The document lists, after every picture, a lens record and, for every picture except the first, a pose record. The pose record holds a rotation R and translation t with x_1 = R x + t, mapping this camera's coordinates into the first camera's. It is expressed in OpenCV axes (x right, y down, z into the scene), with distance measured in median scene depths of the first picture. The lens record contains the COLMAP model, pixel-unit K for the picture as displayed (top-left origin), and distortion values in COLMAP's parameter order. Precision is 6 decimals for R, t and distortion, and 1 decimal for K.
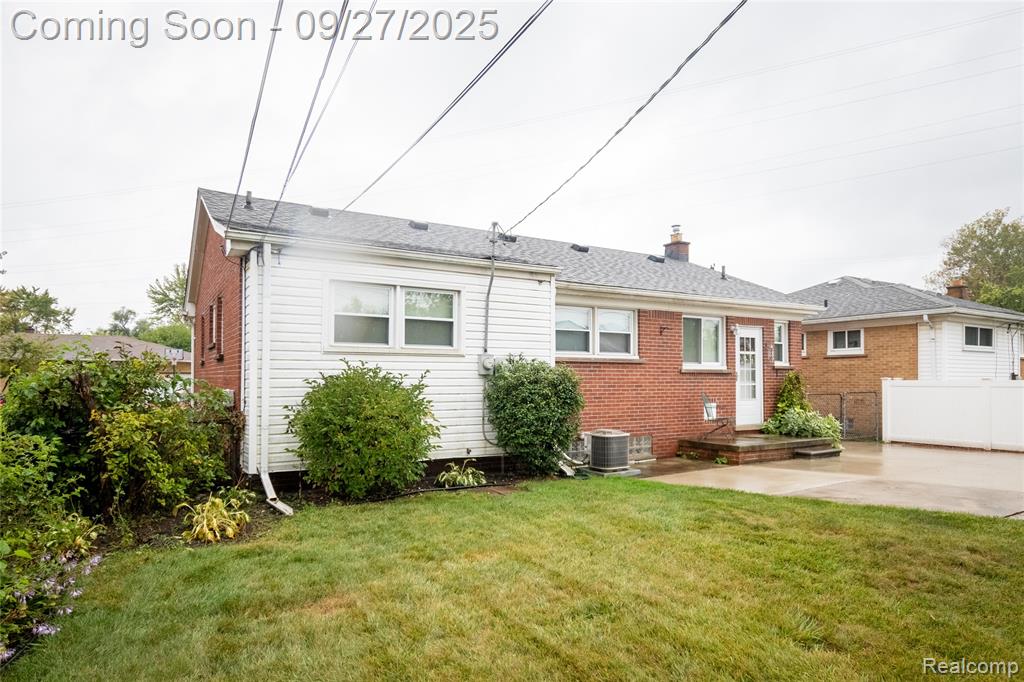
lens RADIAL K [[614.3, 0, 516.7], [0, 614.3, 358.1], [0, 0, 1]] dist [-0.007068, -0.000413]
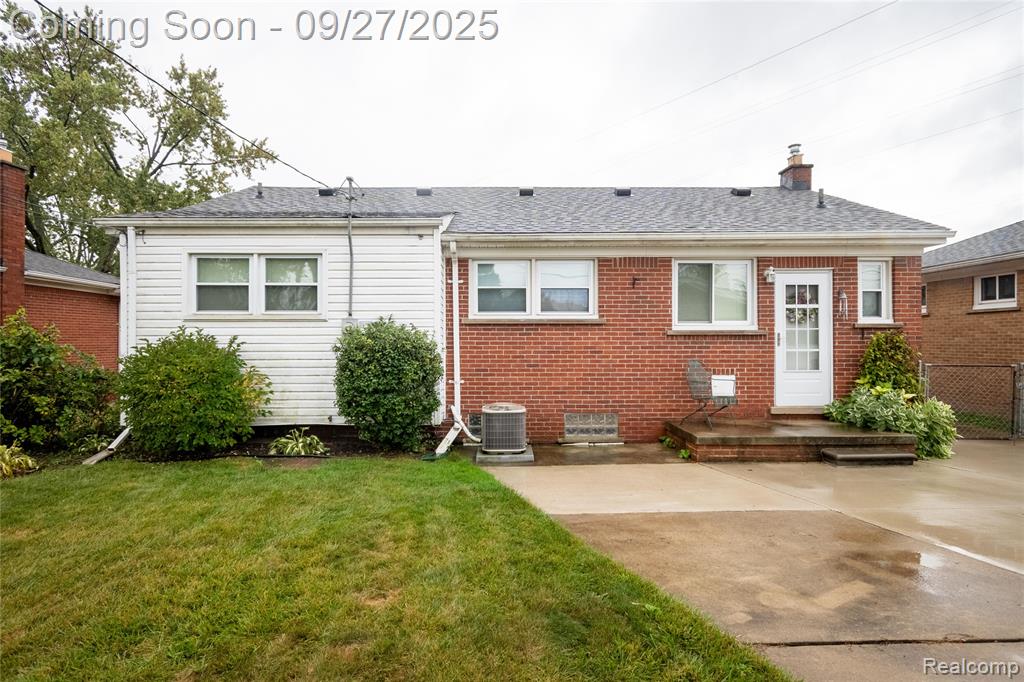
lens RADIAL K [[556.8, 0, 508.5], [0, 556.8, 340.0], [0, 0, 1]] dist [0.005721, -0.001869]
pose [[0.855865, -0.004035, -0.517184, 0.479665], [0.020200, 0.999467, 0.025629, 0.008138], [0.516805, -0.032382, 0.855490, 0.306001]]
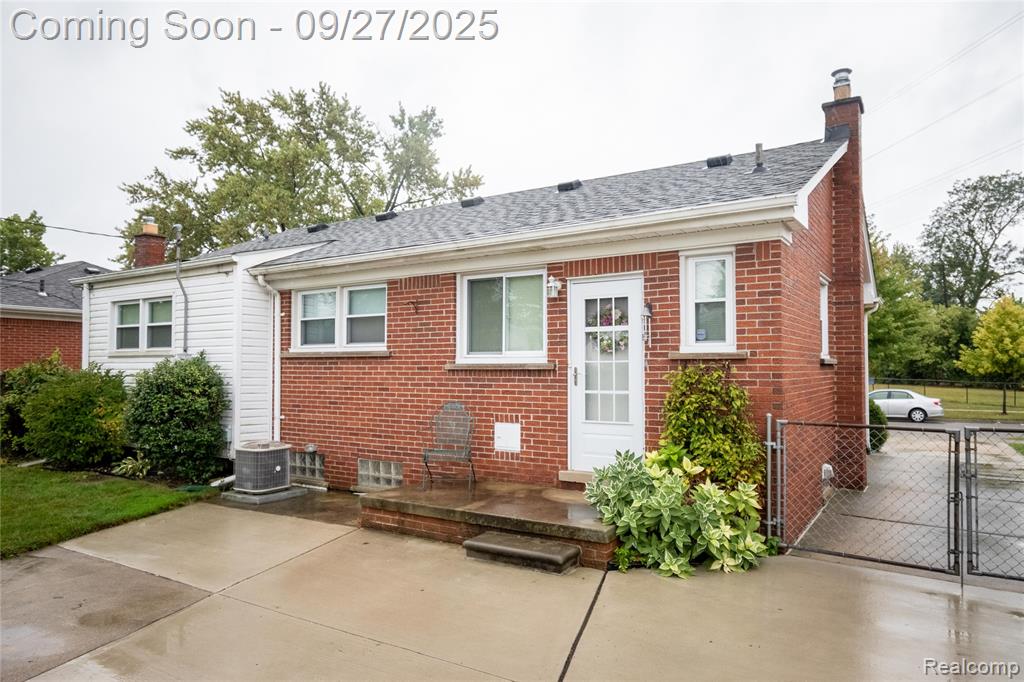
lens RADIAL K [[655.4, 0, 517.8], [0, 655.4, 345.4], [0, 0, 1]] dist [0.005203, 0.002393]
pose [[0.440171, -0.033763, -0.897279, 0.938274], [0.029466, 0.999298, -0.023147, 0.017140], [0.897431, -0.016251, 0.440856, 0.803969]]
